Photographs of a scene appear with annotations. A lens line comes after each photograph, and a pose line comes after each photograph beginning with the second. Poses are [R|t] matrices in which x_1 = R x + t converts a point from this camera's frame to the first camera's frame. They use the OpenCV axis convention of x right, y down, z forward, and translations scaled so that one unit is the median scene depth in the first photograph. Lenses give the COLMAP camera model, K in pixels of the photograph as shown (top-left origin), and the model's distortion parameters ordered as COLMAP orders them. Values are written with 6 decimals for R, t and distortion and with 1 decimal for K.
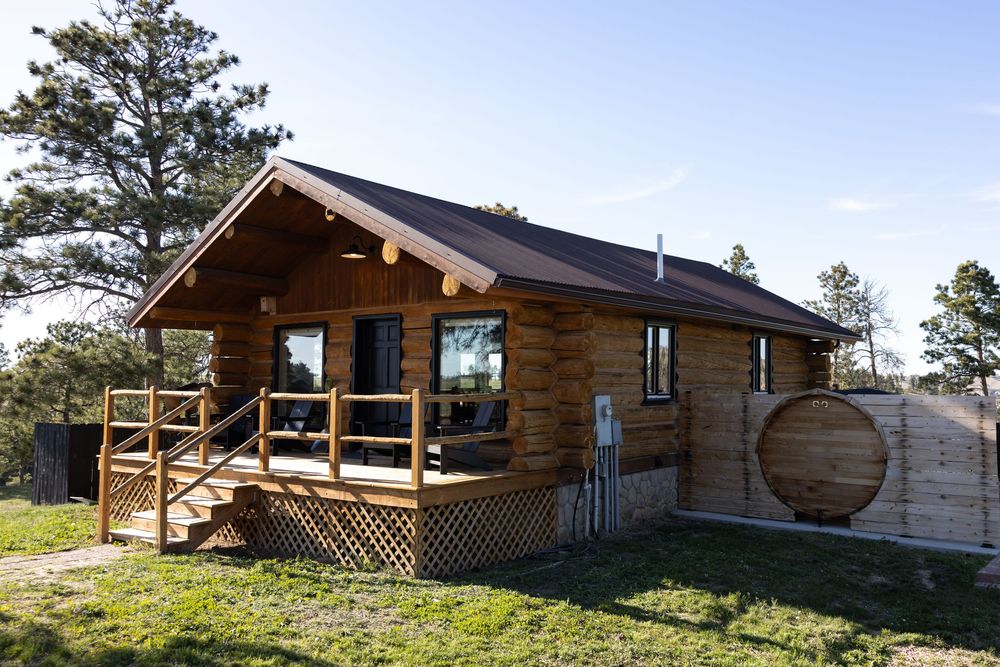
lens RADIAL K [[845.5, 0, 500.9], [0, 845.5, 335.8], [0, 0, 1]] dist [0.006283, 0.000864]
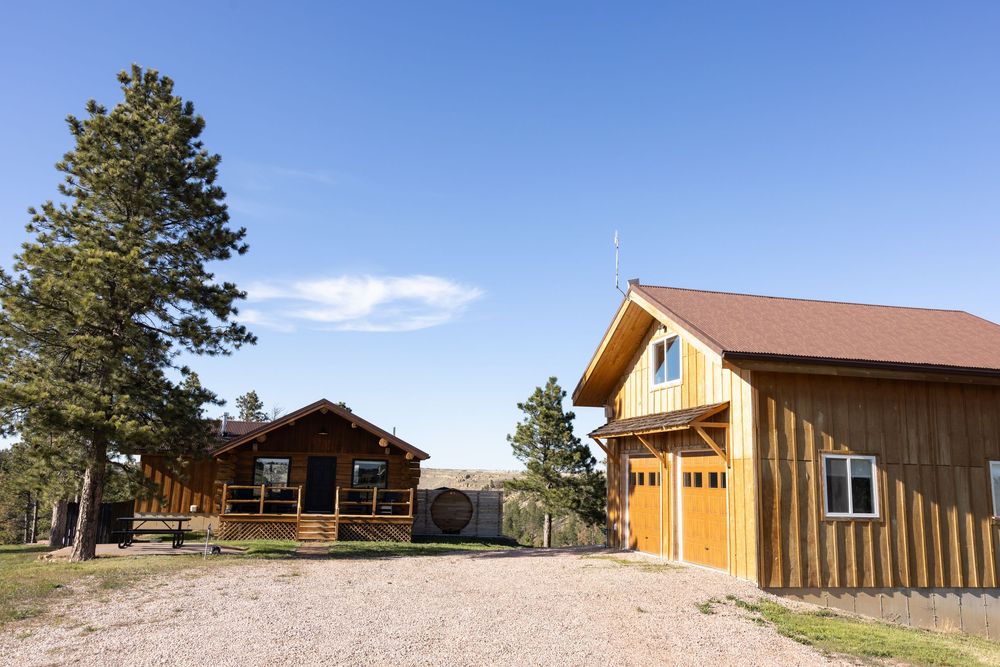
lens RADIAL K [[845.5, 0, 500.4], [0, 845.5, 333.3], [0, 0, 1]] dist [0.006283, 0.000864]
pose [[0.657107, 0.144551, 0.739807, -1.817585], [-0.064939, 0.988648, -0.135493, -0.085432], [-0.750995, 0.040991, 0.659035, -1.135186]]
